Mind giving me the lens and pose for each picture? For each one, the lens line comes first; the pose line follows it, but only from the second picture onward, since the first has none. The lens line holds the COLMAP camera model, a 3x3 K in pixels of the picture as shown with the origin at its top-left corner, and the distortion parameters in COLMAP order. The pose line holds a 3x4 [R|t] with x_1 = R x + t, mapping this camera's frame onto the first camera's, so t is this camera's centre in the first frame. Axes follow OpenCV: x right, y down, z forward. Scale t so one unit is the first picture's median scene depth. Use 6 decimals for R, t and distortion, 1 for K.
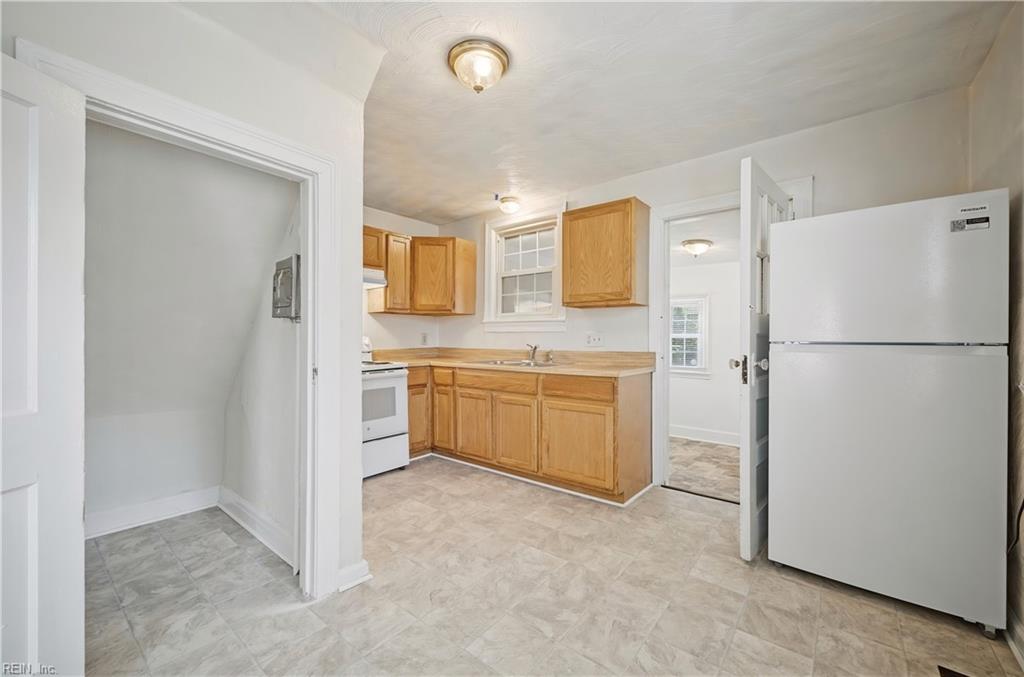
lens RADIAL K [[406.4, 0, 512.4], [0, 406.4, 340.7], [0, 0, 1]] dist [-0.004151, 0.000894]
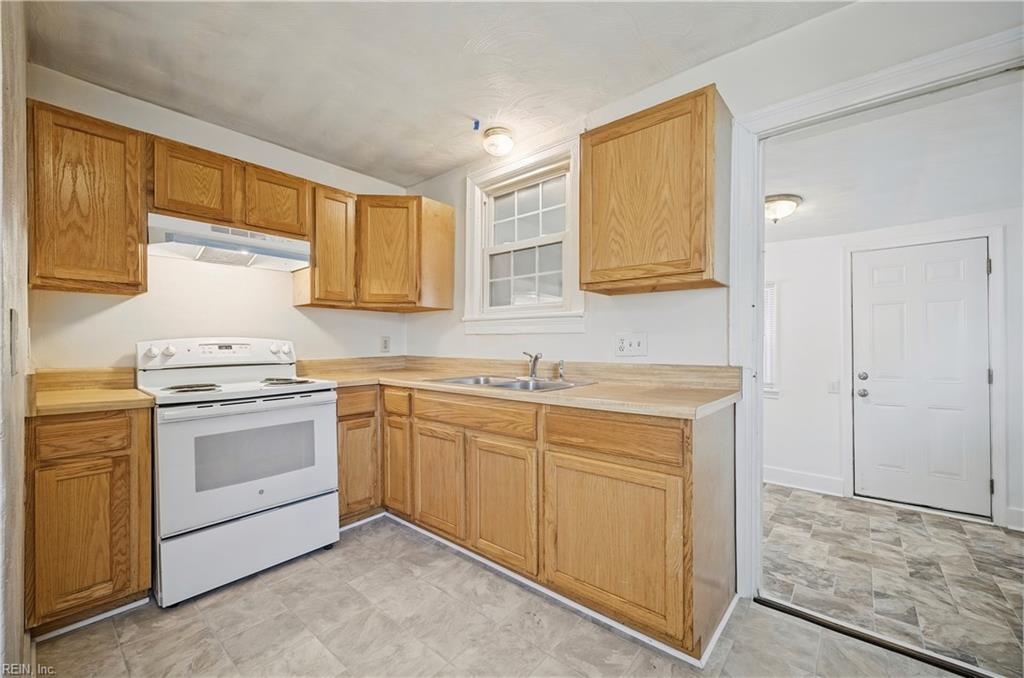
lens RADIAL K [[406.4, 0, 514.5], [0, 406.4, 346.1], [0, 0, 1]] dist [-0.004151, 0.000894]
pose [[0.999782, -0.001309, -0.020847, 0.041193], [0.001320, 0.999999, 0.000477, -0.001325], [0.020846, -0.000505, 0.999783, 0.420445]]
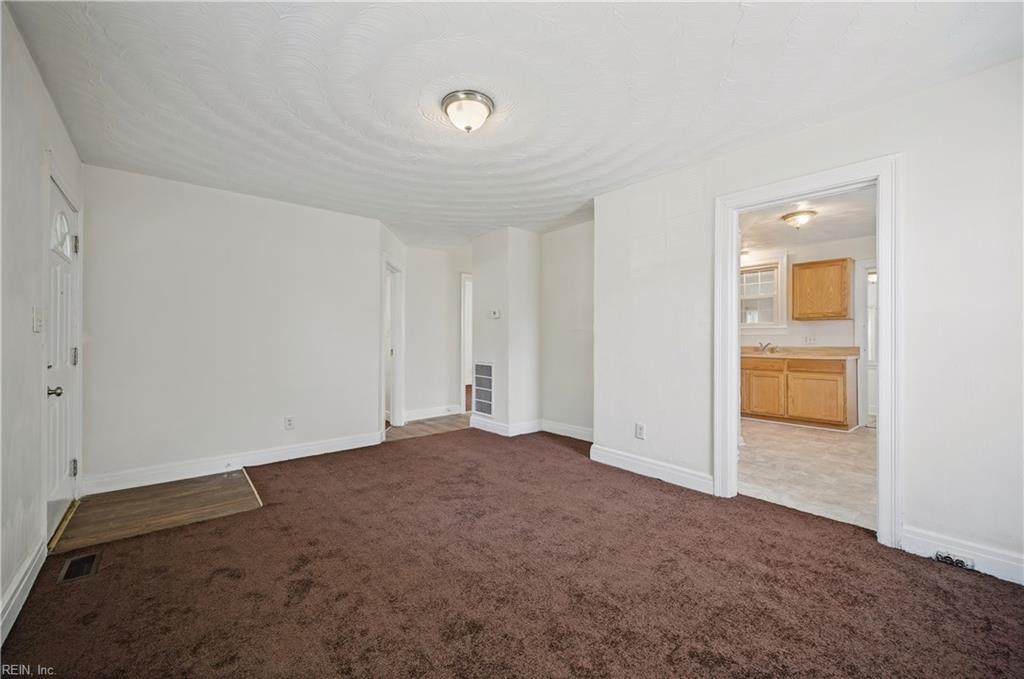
lens RADIAL K [[406.4, 0, 505.3], [0, 406.4, 337.8], [0, 0, 1]] dist [-0.004151, 0.000894]
pose [[0.981129, -0.003236, -0.193329, -0.768486], [0.000564, 0.999904, -0.013872, 0.013488], [0.193355, 0.013501, 0.981036, -0.936053]]
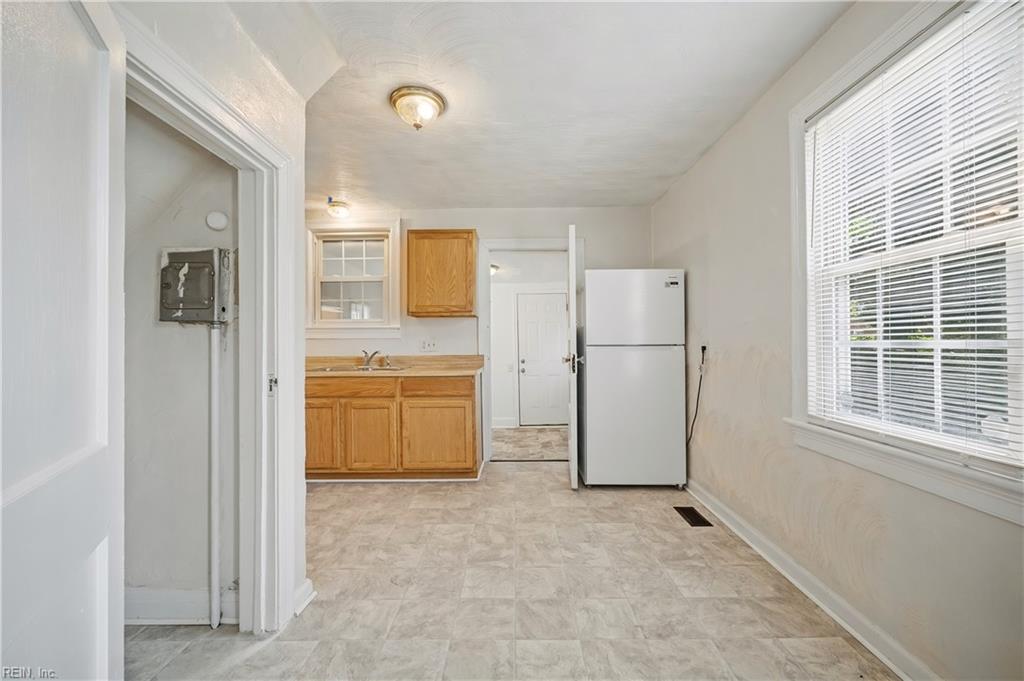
lens RADIAL K [[406.4, 0, 511.8], [0, 406.4, 342.5], [0, 0, 1]] dist [-0.004151, 0.000894]
pose [[0.780188, -0.007193, 0.625503, -0.367558], [0.013367, 0.999897, -0.005174, -0.001650], [-0.625402, 0.012398, 0.780204, -0.030946]]
